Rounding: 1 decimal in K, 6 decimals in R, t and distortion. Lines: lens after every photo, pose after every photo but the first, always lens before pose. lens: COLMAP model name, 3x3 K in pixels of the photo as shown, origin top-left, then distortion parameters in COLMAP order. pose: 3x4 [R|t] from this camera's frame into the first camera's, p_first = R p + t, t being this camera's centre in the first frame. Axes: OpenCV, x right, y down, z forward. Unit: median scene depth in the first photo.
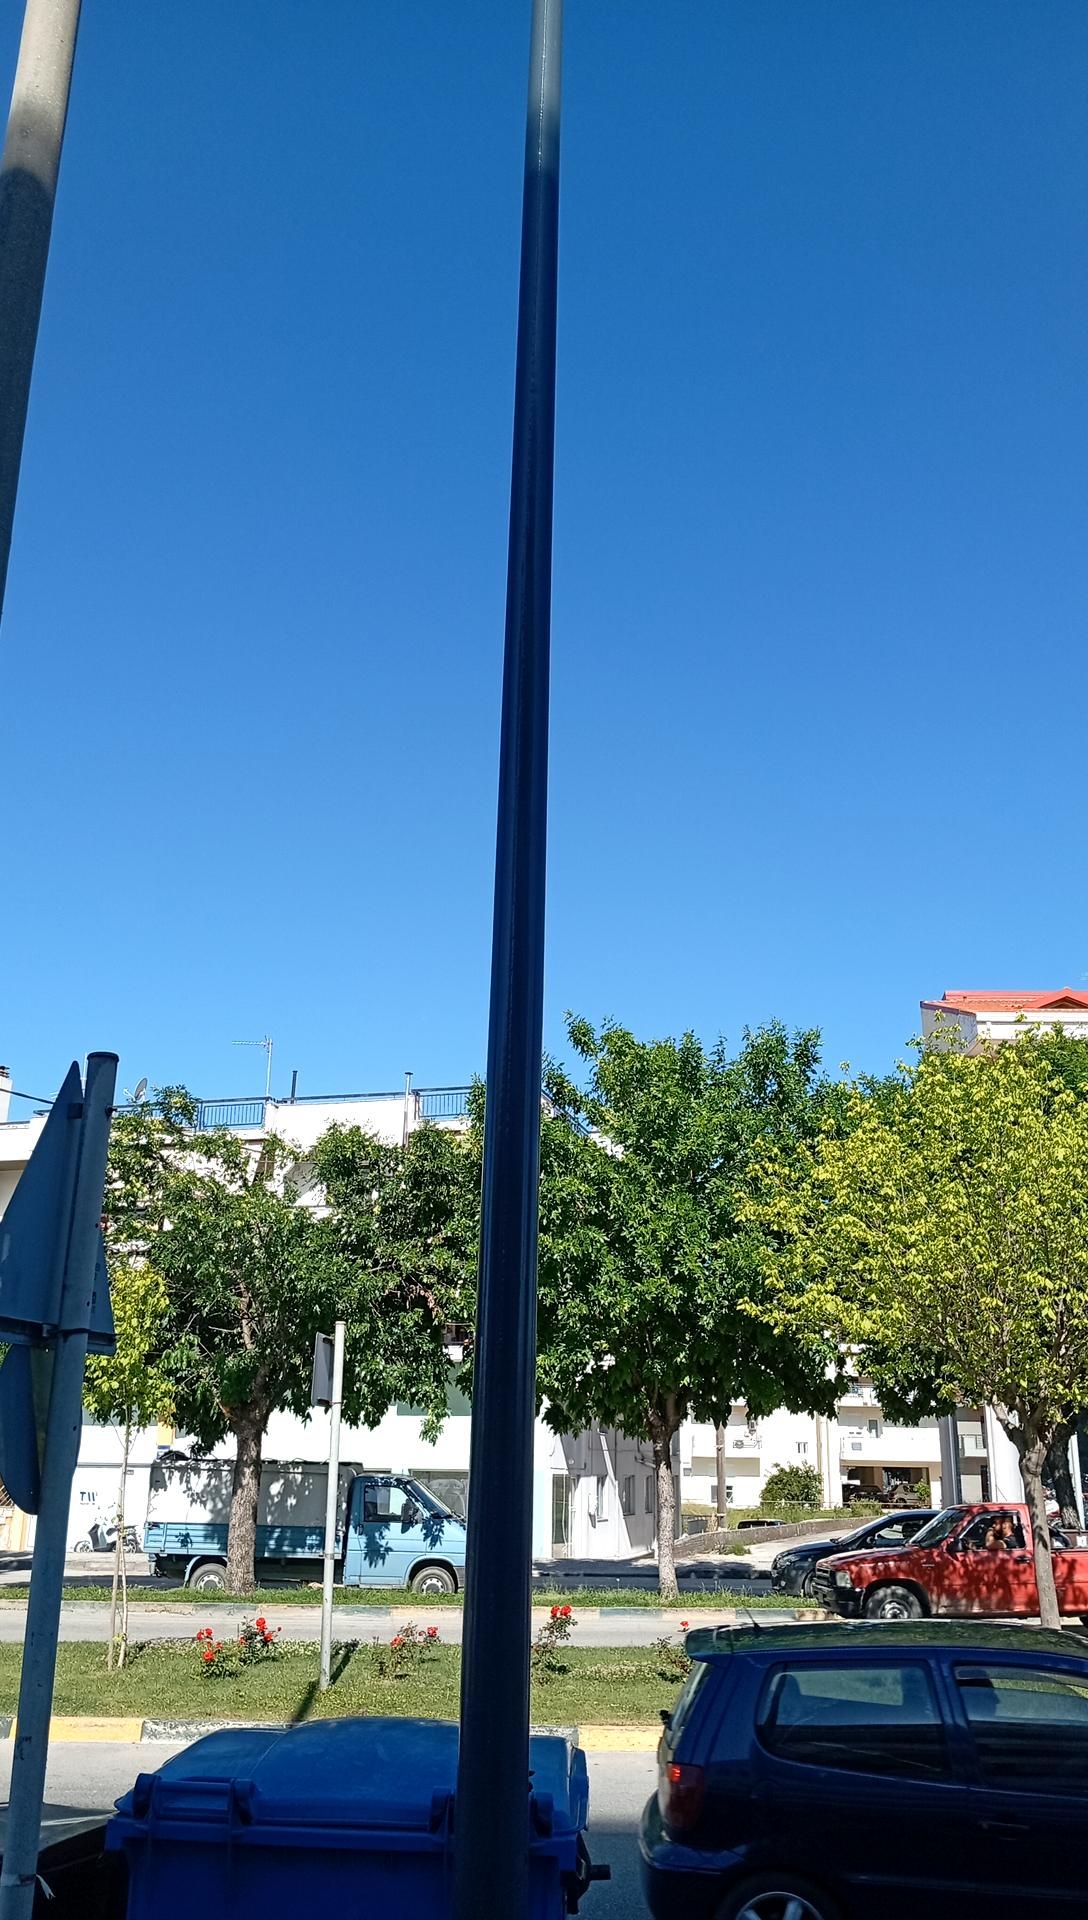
lens RADIAL K [[1516.0, 0, 563.6], [0, 1516.0, 965.7], [0, 0, 1]] dist [0.109935, -0.197328]
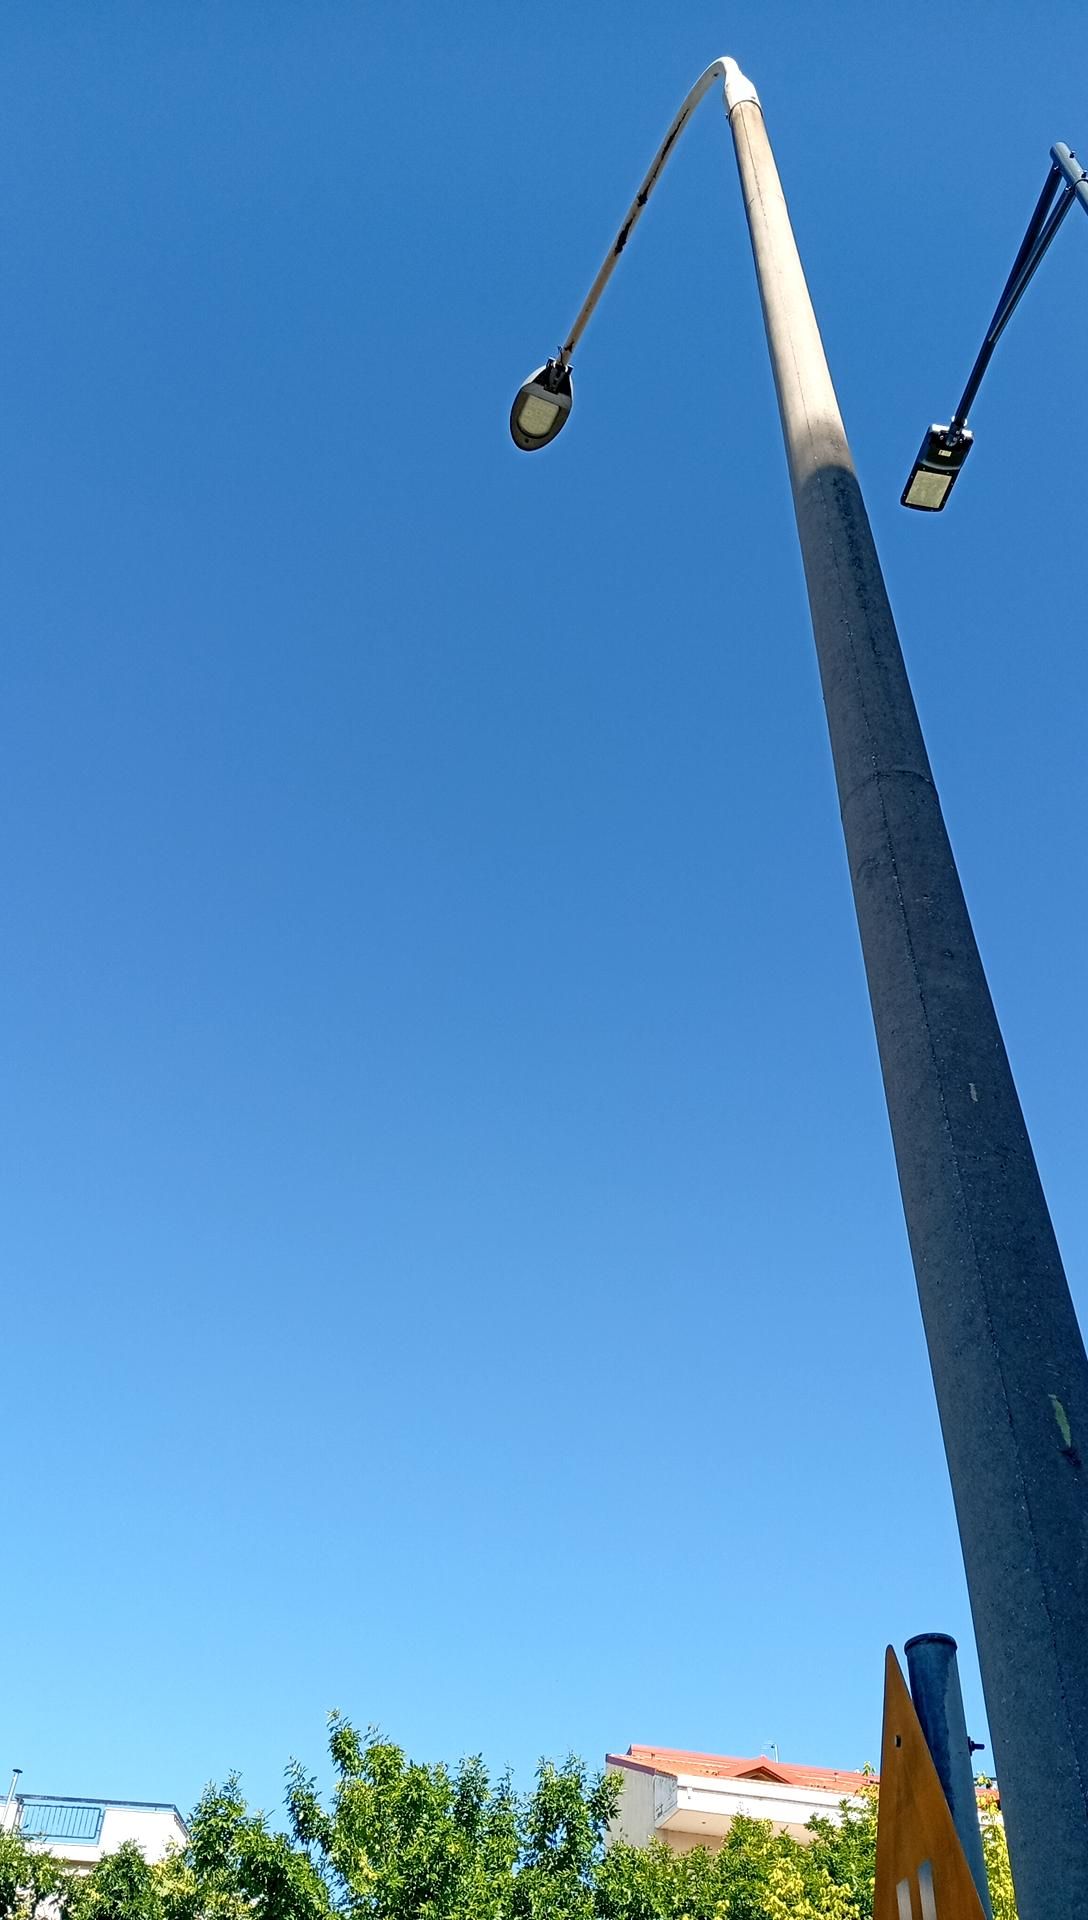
lens RADIAL K [[1516.0, 0, 563.6], [0, 1516.0, 965.7], [0, 0, 1]] dist [0.109935, -0.197328]
pose [[0.954456, 0.224196, 0.196848, -0.132865], [-0.118798, 0.890816, -0.438560, 0.022087], [-0.273679, 0.395201, 0.876879, 0.088152]]
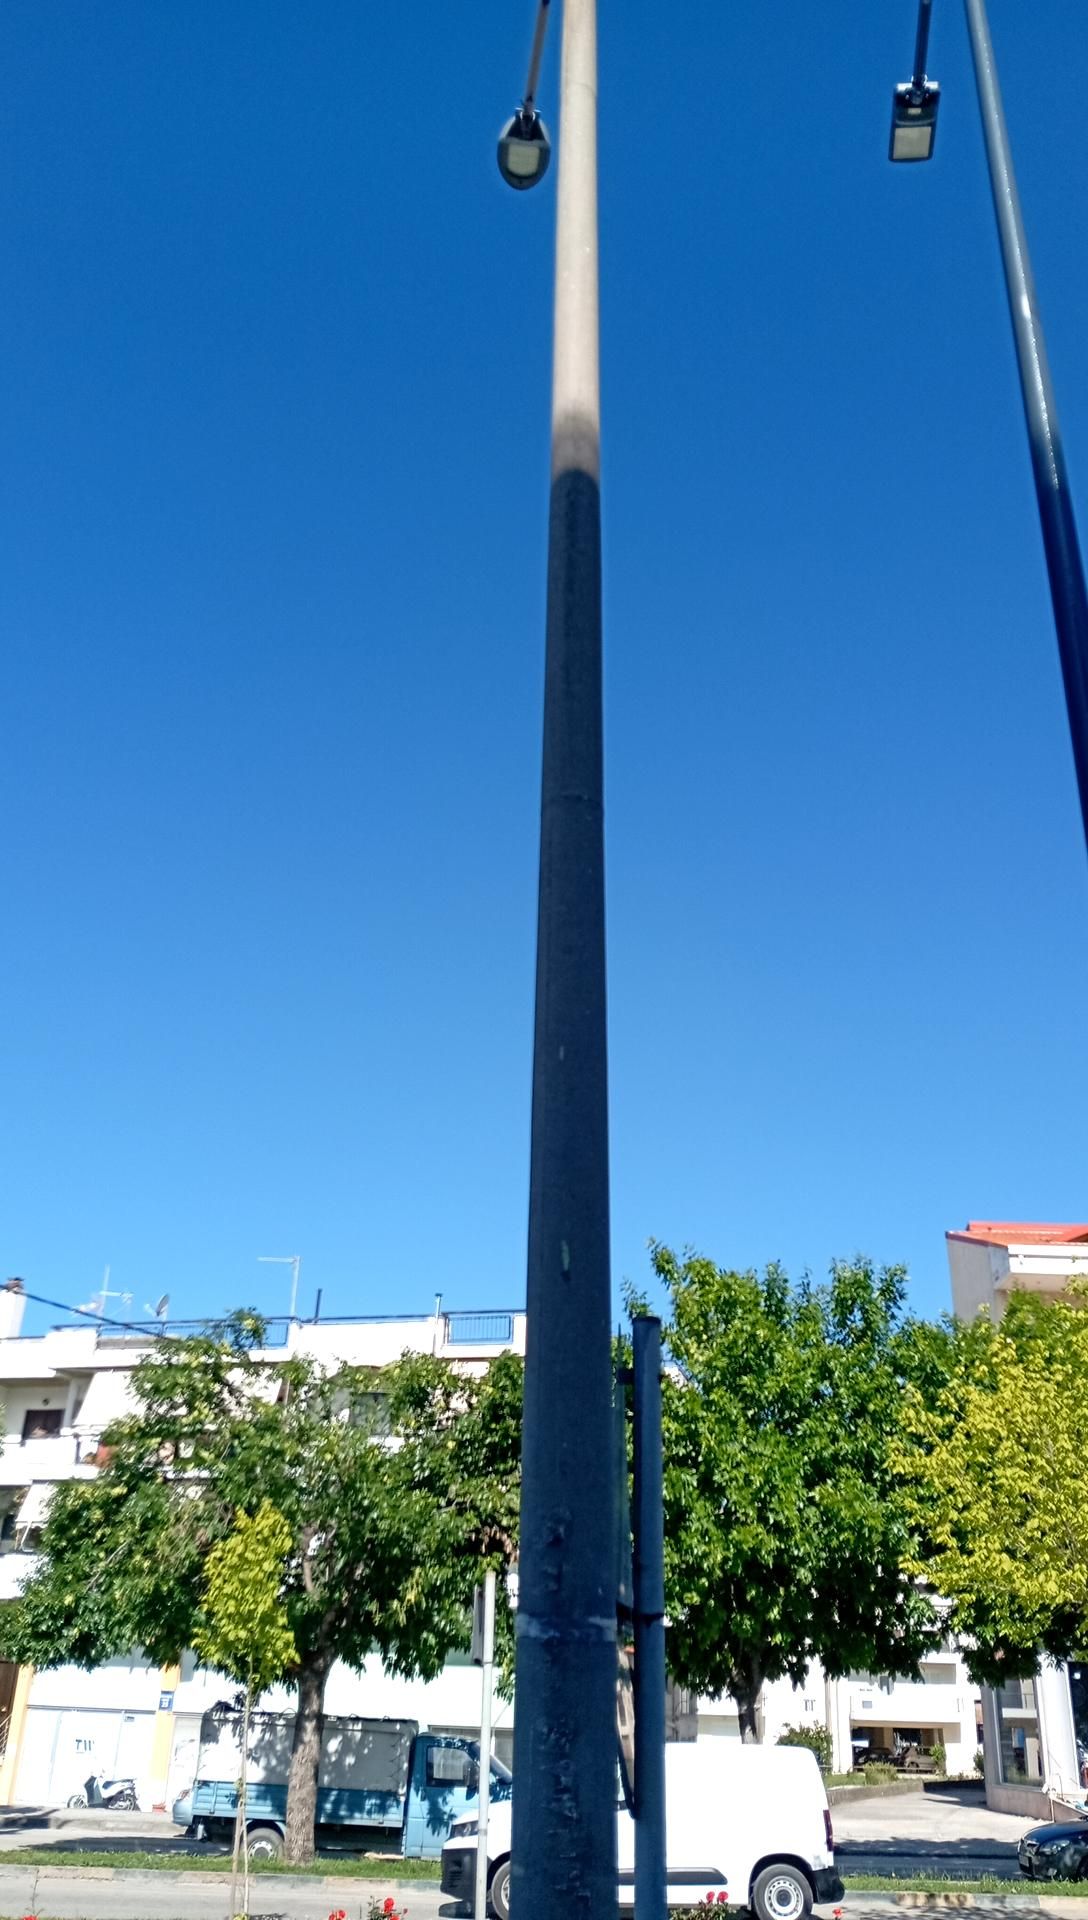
lens RADIAL K [[1529.7, 0, 544.0], [0, 1529.7, 960.0], [0, 0, 1]] dist [0.061083, -0.158643]
pose [[0.999527, 0.027456, 0.013873, -0.085421], [-0.025221, 0.989625, -0.141443, -0.006195], [-0.017612, 0.141026, 0.989849, -0.002481]]
